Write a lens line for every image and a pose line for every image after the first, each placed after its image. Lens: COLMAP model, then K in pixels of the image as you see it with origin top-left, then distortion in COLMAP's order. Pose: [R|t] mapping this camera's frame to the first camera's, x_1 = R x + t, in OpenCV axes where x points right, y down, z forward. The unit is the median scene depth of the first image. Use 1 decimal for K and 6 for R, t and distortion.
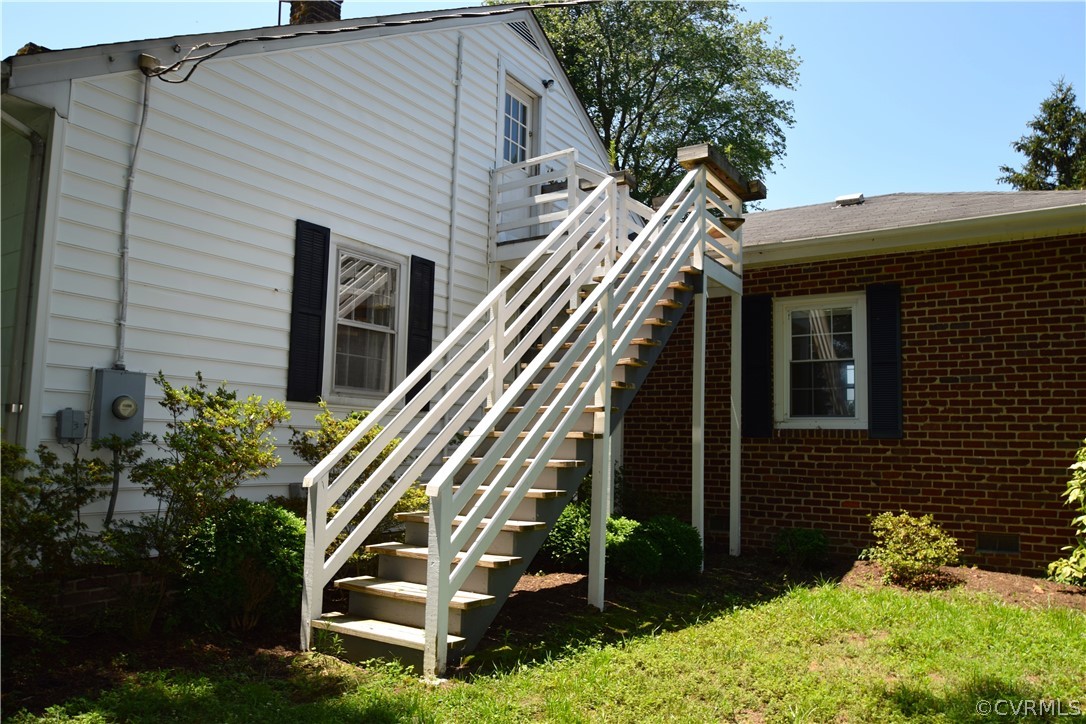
lens RADIAL K [[771.1, 0, 543.0], [0, 771.1, 362.0], [0, 0, 1]] dist [0.006469, 0.002930]
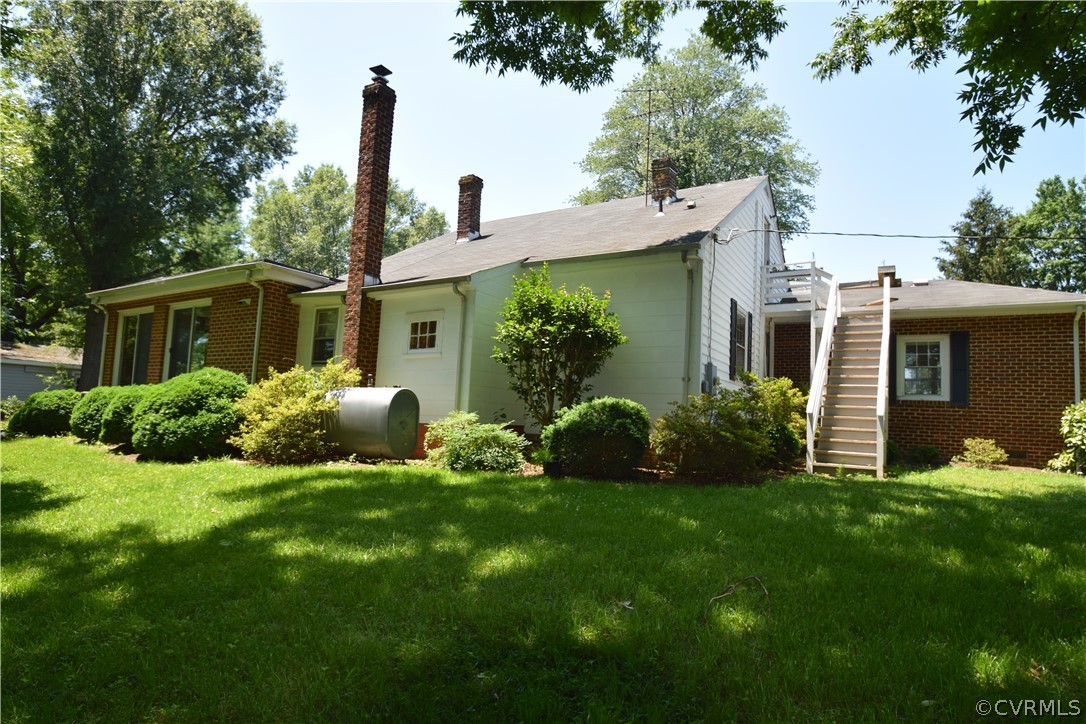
lens RADIAL K [[582.4, 0, 543.0], [0, 582.4, 362.0], [0, 0, 1]] dist [-0.003547, -0.001551]
pose [[0.999489, 0.031935, -0.000955, -0.639055], [-0.031920, 0.999407, 0.012932, -0.002997], [0.001367, -0.012895, 0.999916, -0.533973]]
